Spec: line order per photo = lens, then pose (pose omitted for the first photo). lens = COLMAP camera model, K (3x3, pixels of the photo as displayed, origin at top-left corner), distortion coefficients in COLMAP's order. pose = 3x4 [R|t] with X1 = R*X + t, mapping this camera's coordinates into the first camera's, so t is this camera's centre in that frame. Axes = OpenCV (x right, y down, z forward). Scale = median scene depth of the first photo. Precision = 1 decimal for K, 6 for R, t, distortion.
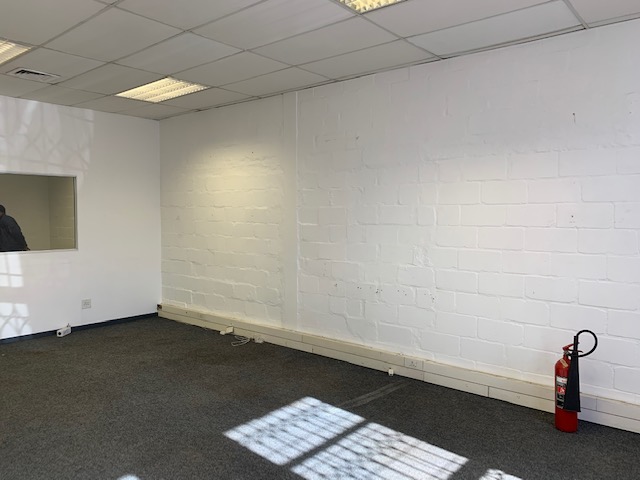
lens RADIAL K [[485.9, 0, 331.2], [0, 485.9, 235.1], [0, 0, 1]] dist [0.034154, -0.034747]
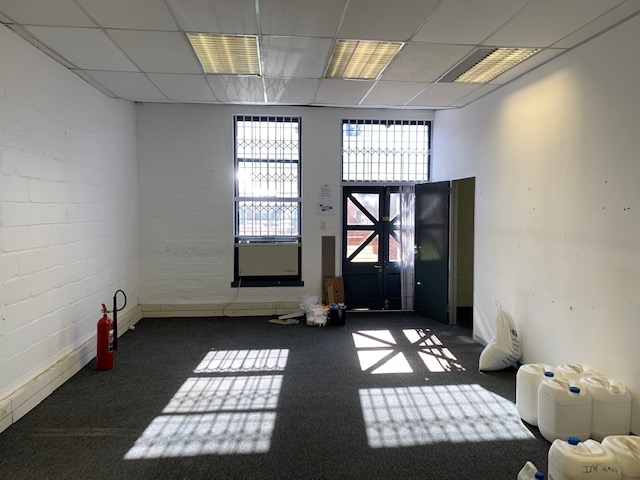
lens RADIAL K [[485.9, 0, 315.5], [0, 485.9, 217.2], [0, 0, 1]] dist [0.034154, -0.034747]
pose [[-0.684036, -0.016724, 0.729256, -0.953983], [0.024949, 0.998616, 0.046302, -0.079118], [-0.729021, 0.049867, -0.682672, 1.544047]]
